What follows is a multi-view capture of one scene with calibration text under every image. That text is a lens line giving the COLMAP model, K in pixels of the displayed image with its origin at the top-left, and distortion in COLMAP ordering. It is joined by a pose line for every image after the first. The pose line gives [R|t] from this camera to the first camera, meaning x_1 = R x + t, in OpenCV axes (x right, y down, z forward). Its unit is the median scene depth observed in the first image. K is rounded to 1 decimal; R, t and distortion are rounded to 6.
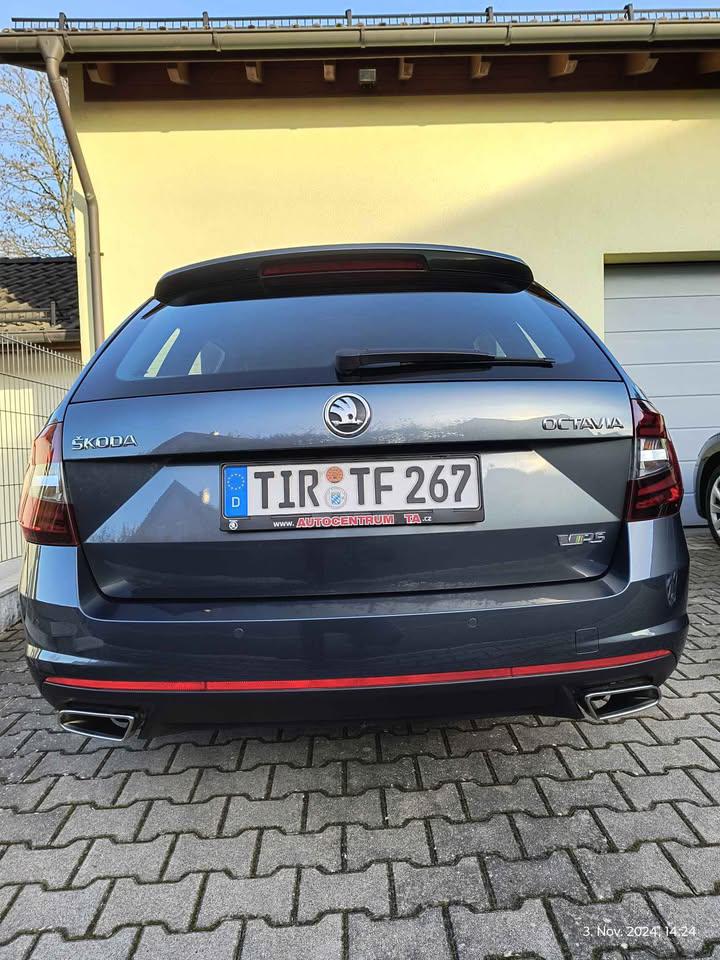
lens RADIAL K [[633.2, 0, 394.2], [0, 633.2, 476.3], [0, 0, 1]] dist [-0.025460, 0.020749]
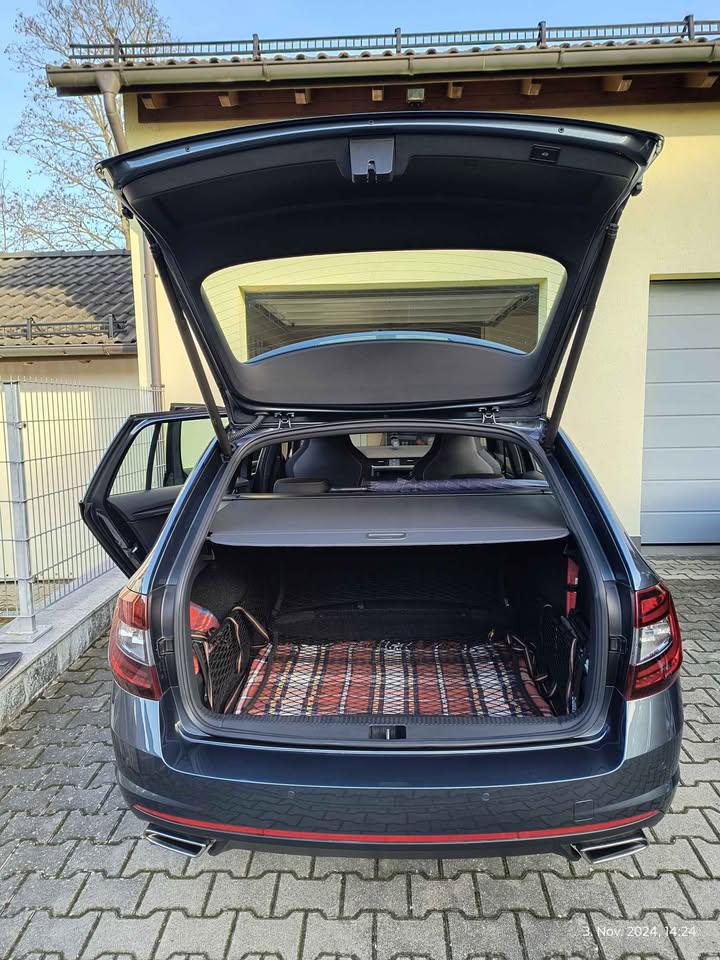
lens RADIAL K [[633.2, 0, 394.2], [0, 633.2, 476.3], [0, 0, 1]] dist [-0.025460, 0.020749]
pose [[0.997660, 0.027080, -0.062780, 0.007828], [-0.022229, 0.996805, 0.076717, -0.331666], [0.064657, -0.075141, 0.995074, -0.107611]]
